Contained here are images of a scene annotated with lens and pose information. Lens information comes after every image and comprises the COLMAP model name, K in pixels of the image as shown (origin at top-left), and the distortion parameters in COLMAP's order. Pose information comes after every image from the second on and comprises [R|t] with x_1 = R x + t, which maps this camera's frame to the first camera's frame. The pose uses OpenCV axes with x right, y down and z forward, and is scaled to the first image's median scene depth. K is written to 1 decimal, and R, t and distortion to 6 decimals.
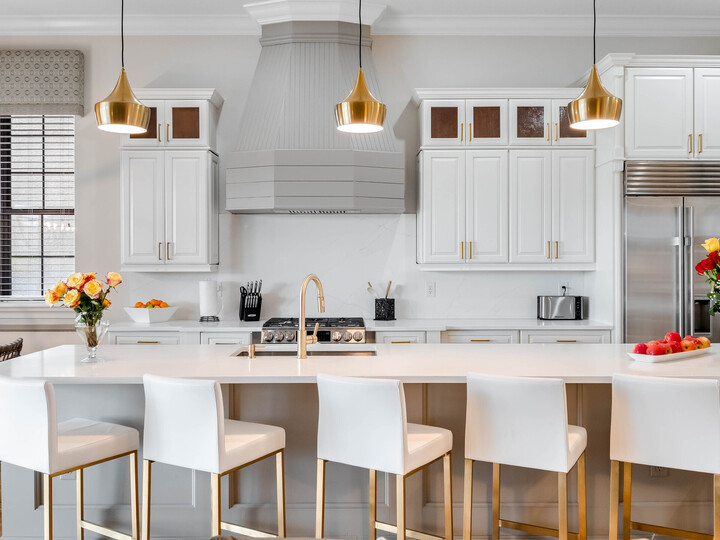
lens RADIAL K [[663.9, 0, 357.0], [0, 663.9, 270.1], [0, 0, 1]] dist [-0.004276, 0.000000]
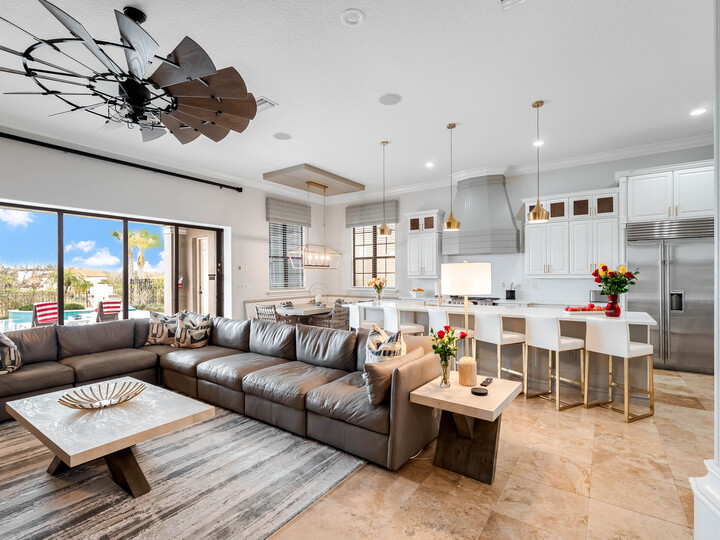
lens RADIAL K [[353.6, 0, 357.7], [0, 353.6, 271.3], [0, 0, 1]] dist [0.002631, -0.002808]
pose [[0.806312, -0.009738, -0.591411, 0.352669], [-0.003834, 0.999757, -0.021690, 0.006072], [0.591479, 0.019756, 0.806079, -0.319100]]
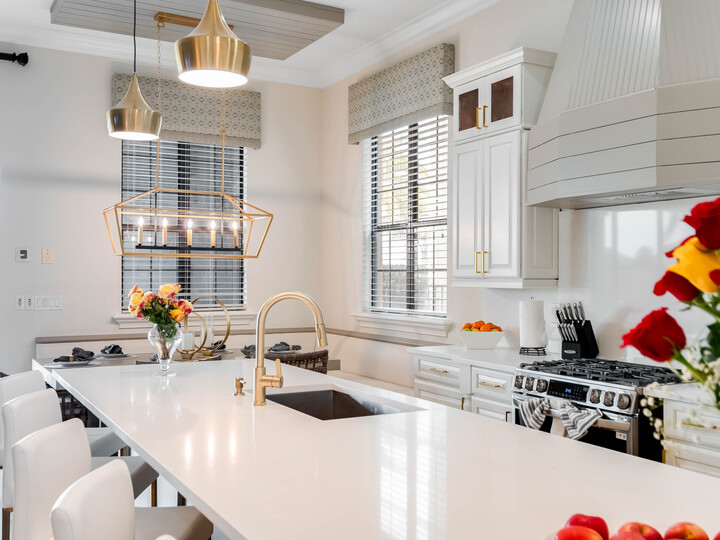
lens RADIAL K [[750.8, 0, 353.7], [0, 750.8, 269.0], [0, 0, 1]] dist [0.011936, 0.000000]
pose [[0.473809, -0.004941, -0.880614, 0.444103], [-0.015719, 0.999777, -0.014067, -0.004879], [0.880487, 0.020508, 0.473626, 0.422980]]
